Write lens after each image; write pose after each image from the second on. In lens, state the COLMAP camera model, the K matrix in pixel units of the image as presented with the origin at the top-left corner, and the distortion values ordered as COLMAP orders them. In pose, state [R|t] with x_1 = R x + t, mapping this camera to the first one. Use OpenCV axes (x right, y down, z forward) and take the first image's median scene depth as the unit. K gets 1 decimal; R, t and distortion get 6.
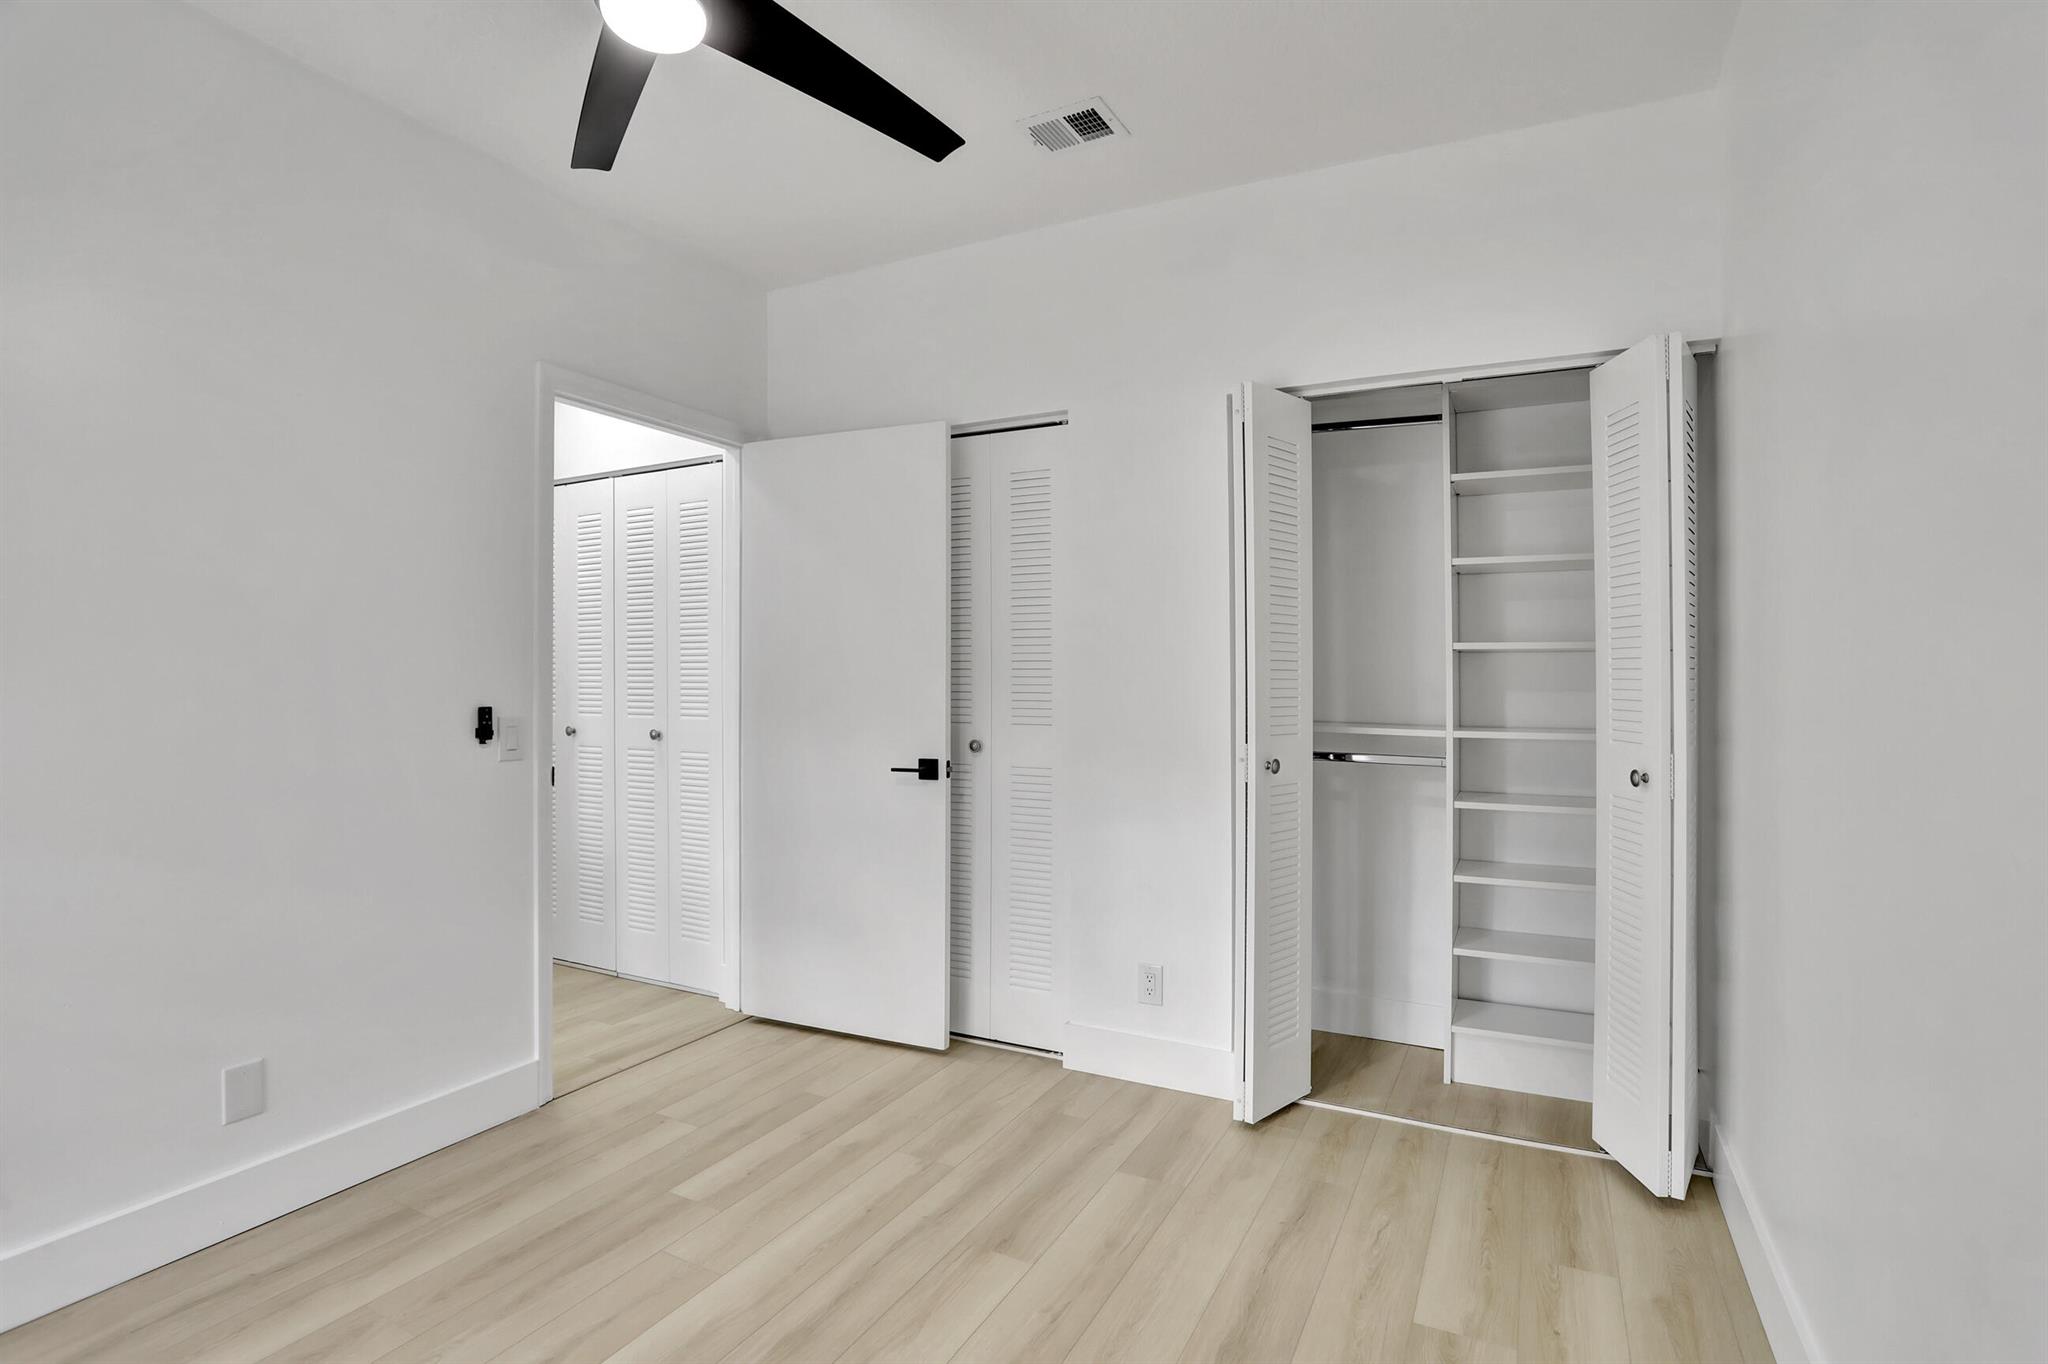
lens RADIAL K [[996.9, 0, 1029.7], [0, 996.9, 688.4], [0, 0, 1]] dist [-0.064915, 0.031577]
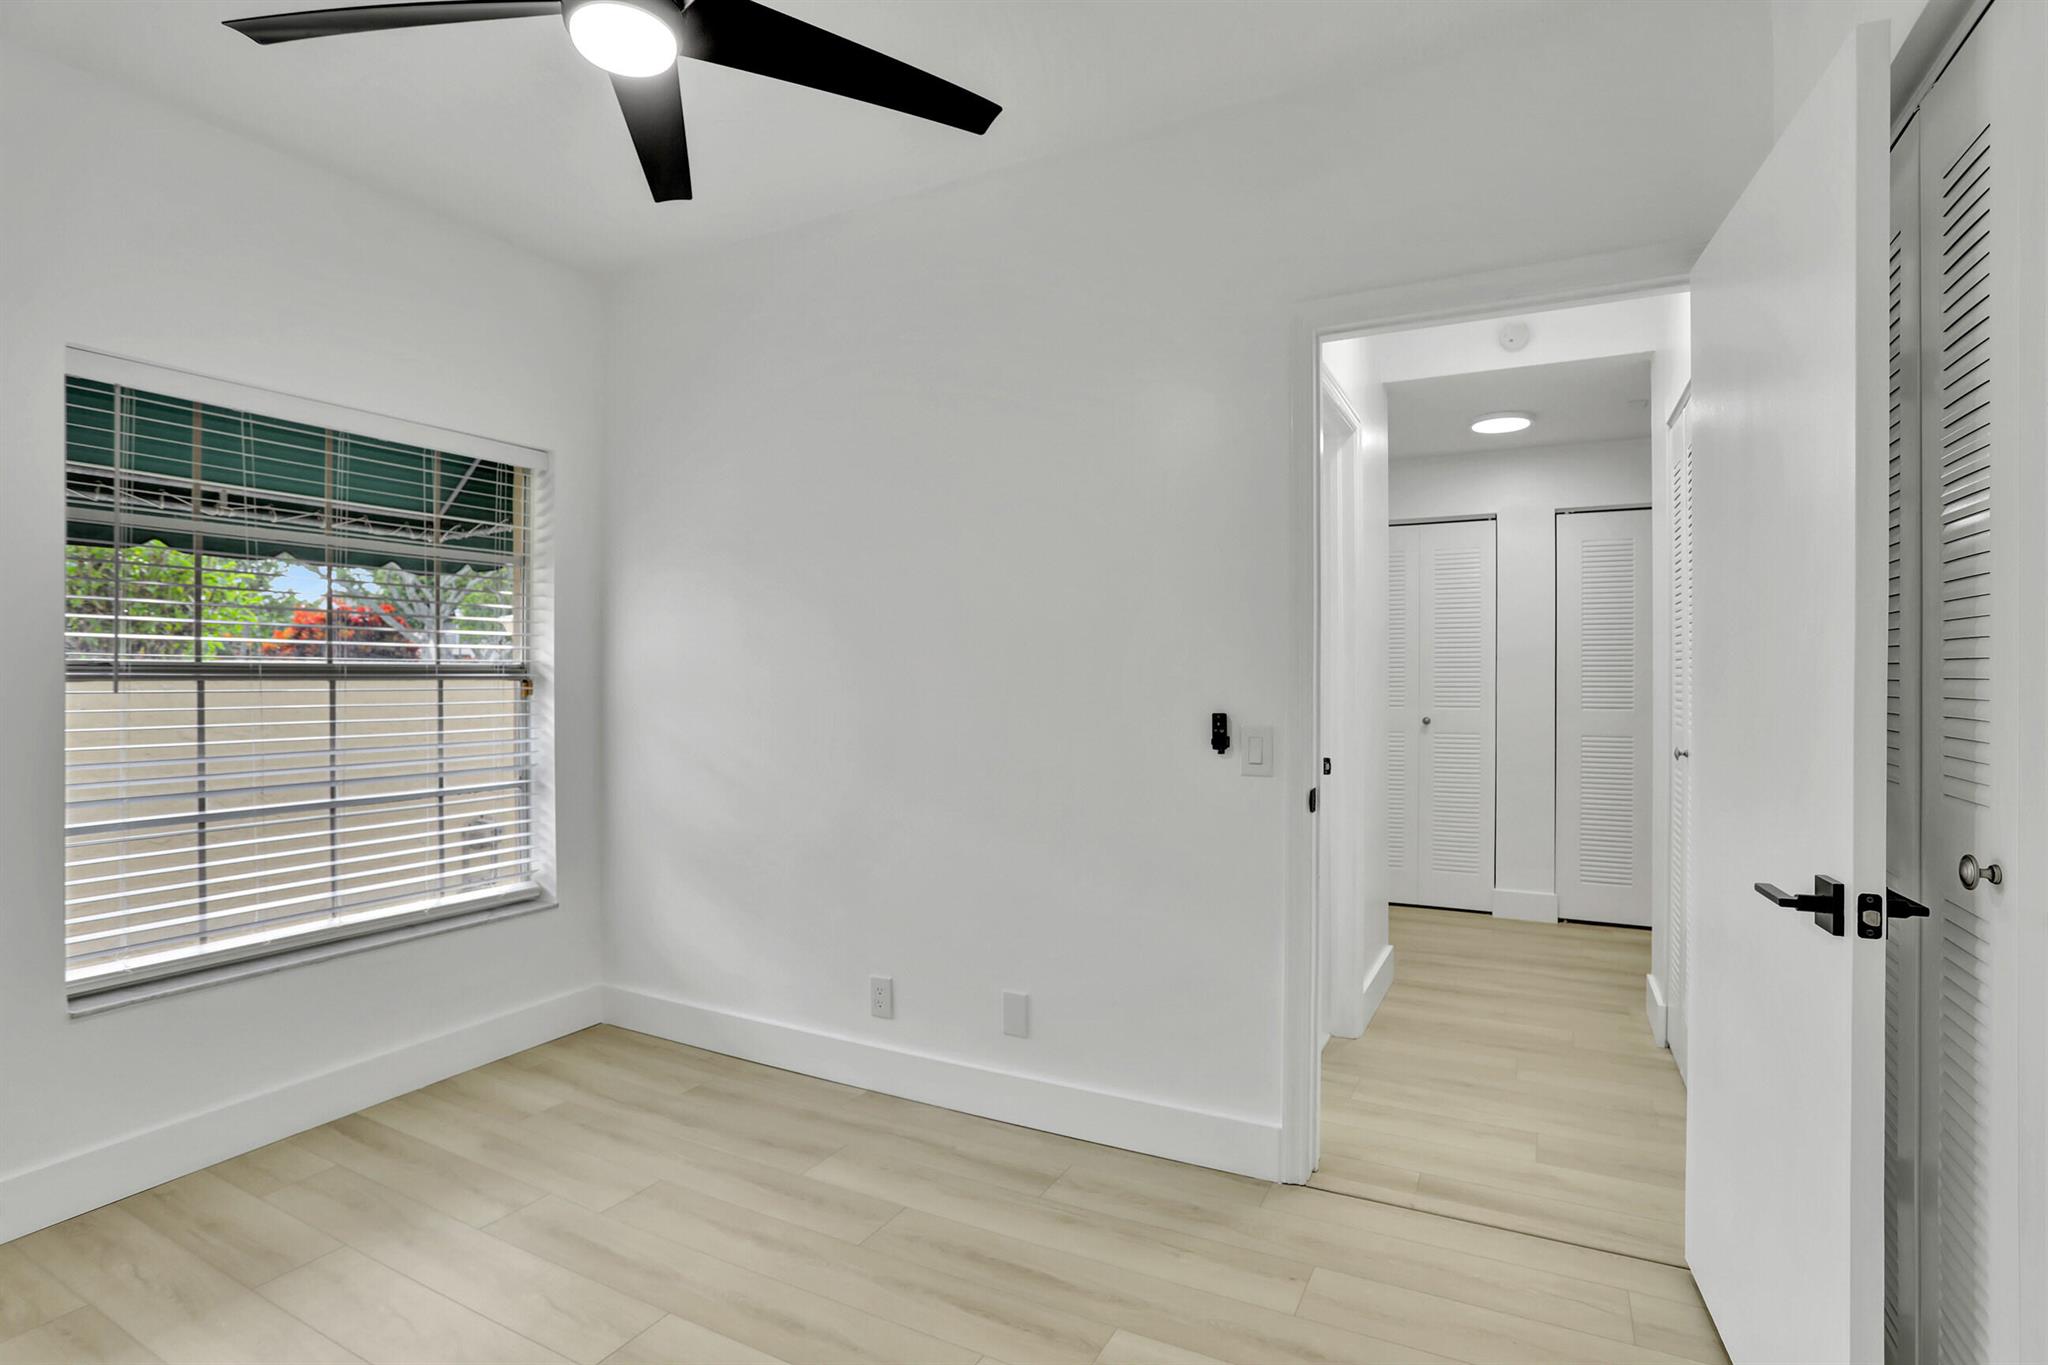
lens RADIAL K [[996.9, 0, 1029.7], [0, 996.9, 688.9], [0, 0, 1]] dist [-0.064915, 0.031577]
pose [[0.000671, 0.012635, -0.999920, 0.401511], [-0.006279, 0.999901, 0.012630, -0.015799], [0.999980, 0.006270, 0.000750, 0.887321]]
